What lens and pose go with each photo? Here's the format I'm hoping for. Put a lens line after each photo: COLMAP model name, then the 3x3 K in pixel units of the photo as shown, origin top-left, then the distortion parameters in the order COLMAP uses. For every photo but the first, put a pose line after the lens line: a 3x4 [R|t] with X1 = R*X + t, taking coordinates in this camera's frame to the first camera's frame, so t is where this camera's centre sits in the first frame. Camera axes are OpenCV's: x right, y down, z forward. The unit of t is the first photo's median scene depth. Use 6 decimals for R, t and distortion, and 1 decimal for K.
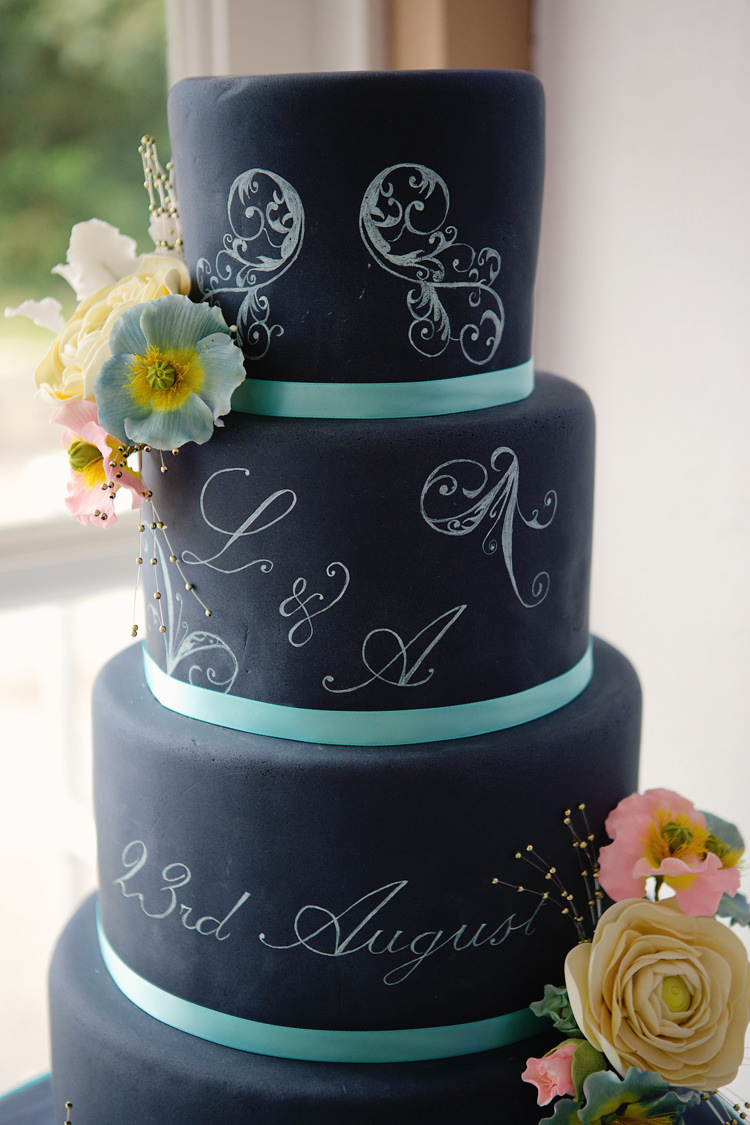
lens RADIAL K [[1881.7, 0, 375.1], [0, 1881.7, 561.8], [0, 0, 1]] dist [0.118671, 0.000000]
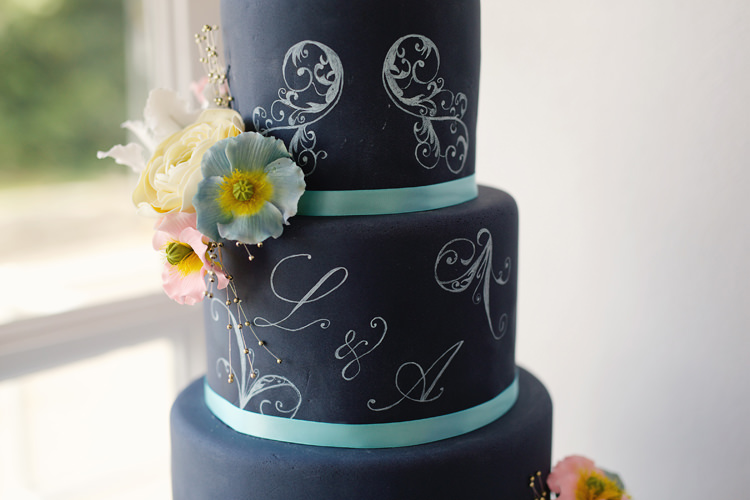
lens RADIAL K [[1094.5, 0, 375.0], [0, 1094.5, 250.7], [0, 0, 1]] dist [-0.043861, 0.000000]
pose [[0.973804, -0.058585, 0.219712, -0.195677], [0.072256, 0.995885, -0.054706, -0.004536], [-0.215603, 0.069148, 0.974030, 0.205718]]
